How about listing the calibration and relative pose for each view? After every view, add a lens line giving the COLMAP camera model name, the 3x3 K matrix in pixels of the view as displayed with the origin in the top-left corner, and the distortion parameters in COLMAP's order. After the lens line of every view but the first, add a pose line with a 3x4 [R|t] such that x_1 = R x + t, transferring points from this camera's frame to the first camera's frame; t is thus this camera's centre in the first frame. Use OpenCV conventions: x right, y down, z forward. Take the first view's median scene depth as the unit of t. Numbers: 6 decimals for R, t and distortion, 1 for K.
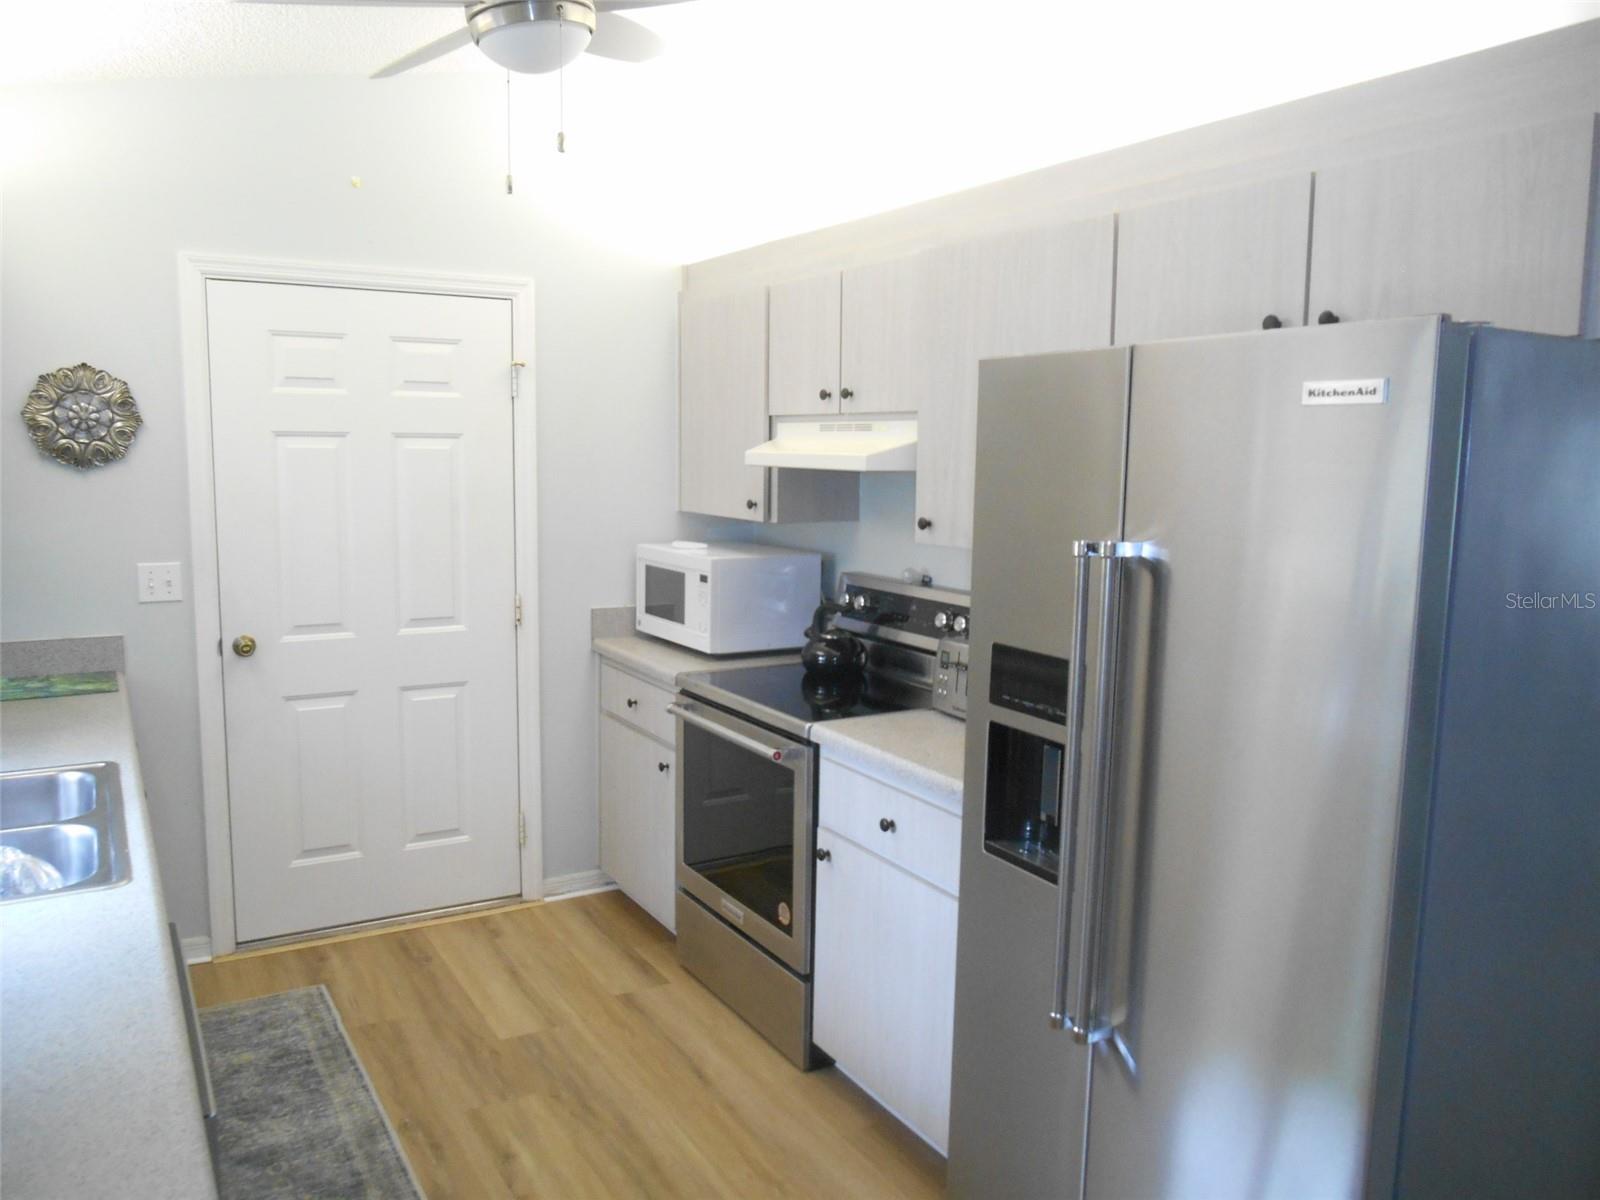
lens RADIAL K [[1210.8, 0, 789.3], [0, 1210.8, 601.8], [0, 0, 1]] dist [-0.031598, 0.009671]
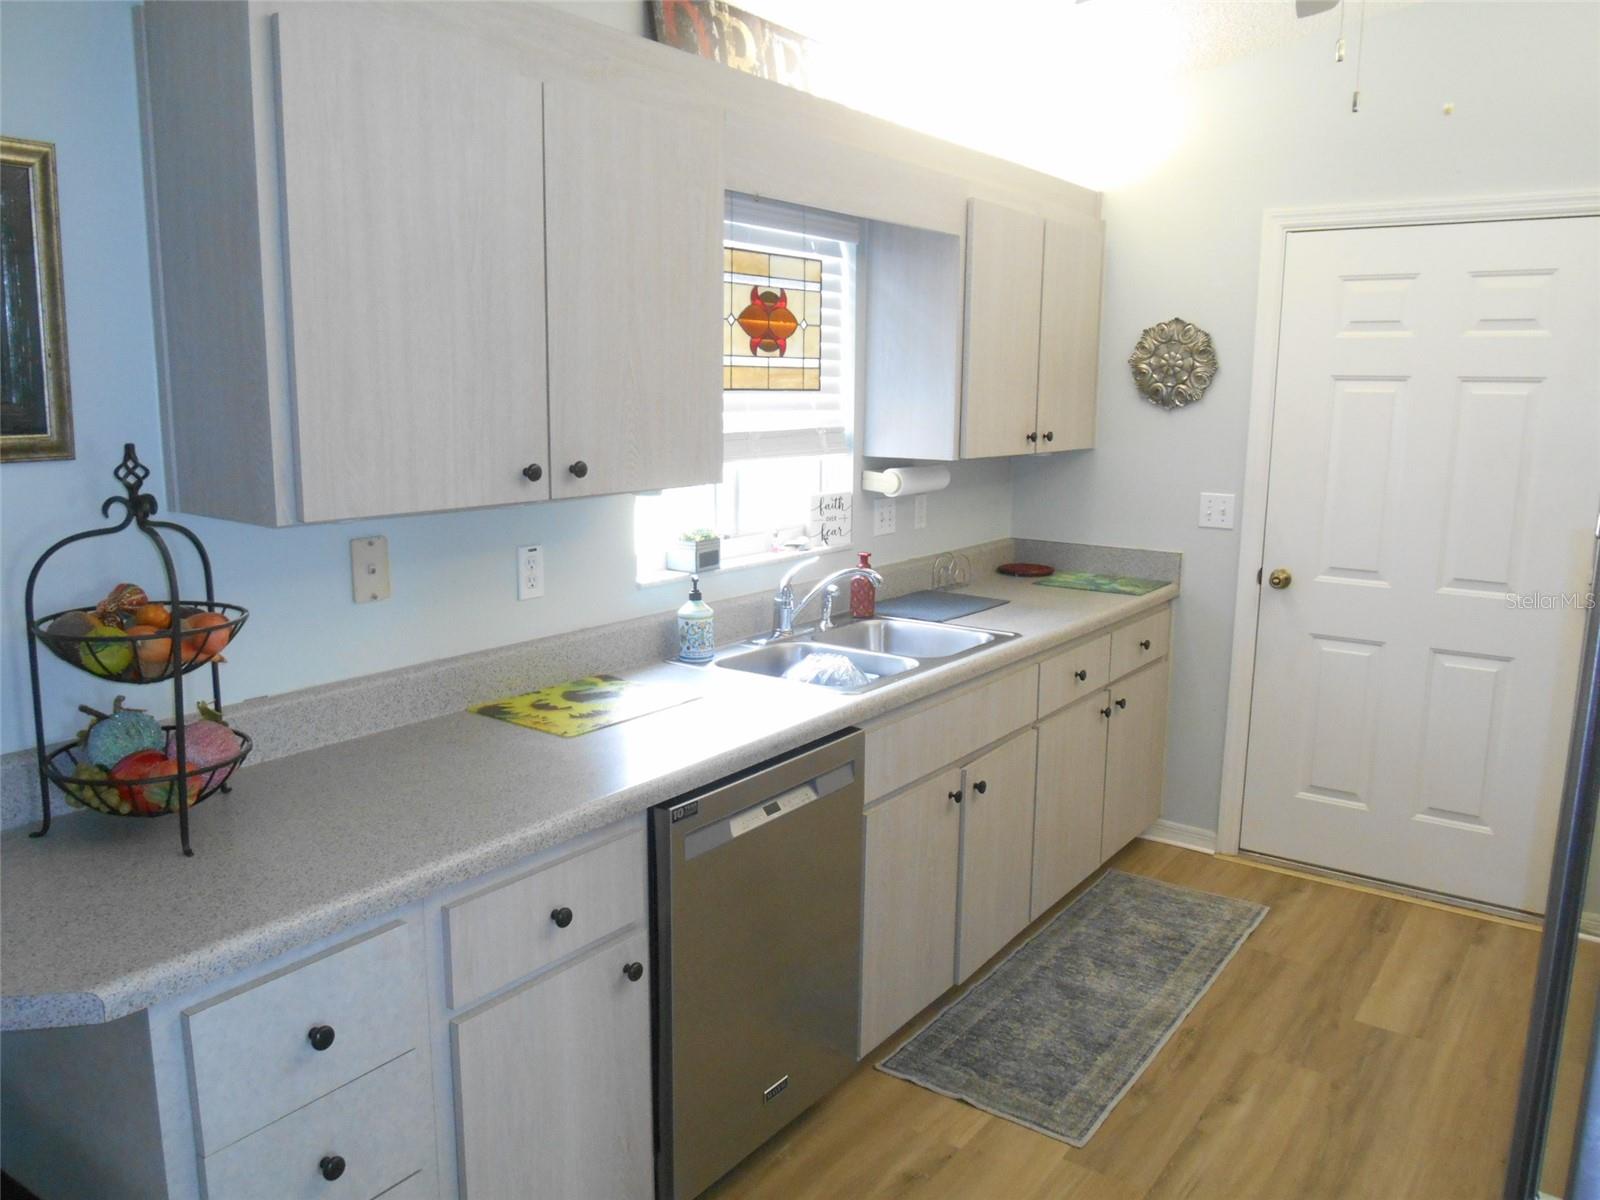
lens RADIAL K [[1210.8, 0, 789.3], [0, 1210.8, 601.8], [0, 0, 1]] dist [-0.031598, 0.009671]
pose [[0.408762, 0.155200, -0.899348, 0.357751], [-0.119381, 0.986060, 0.115904, -0.016010], [0.904799, 0.059988, 0.421592, 0.172508]]
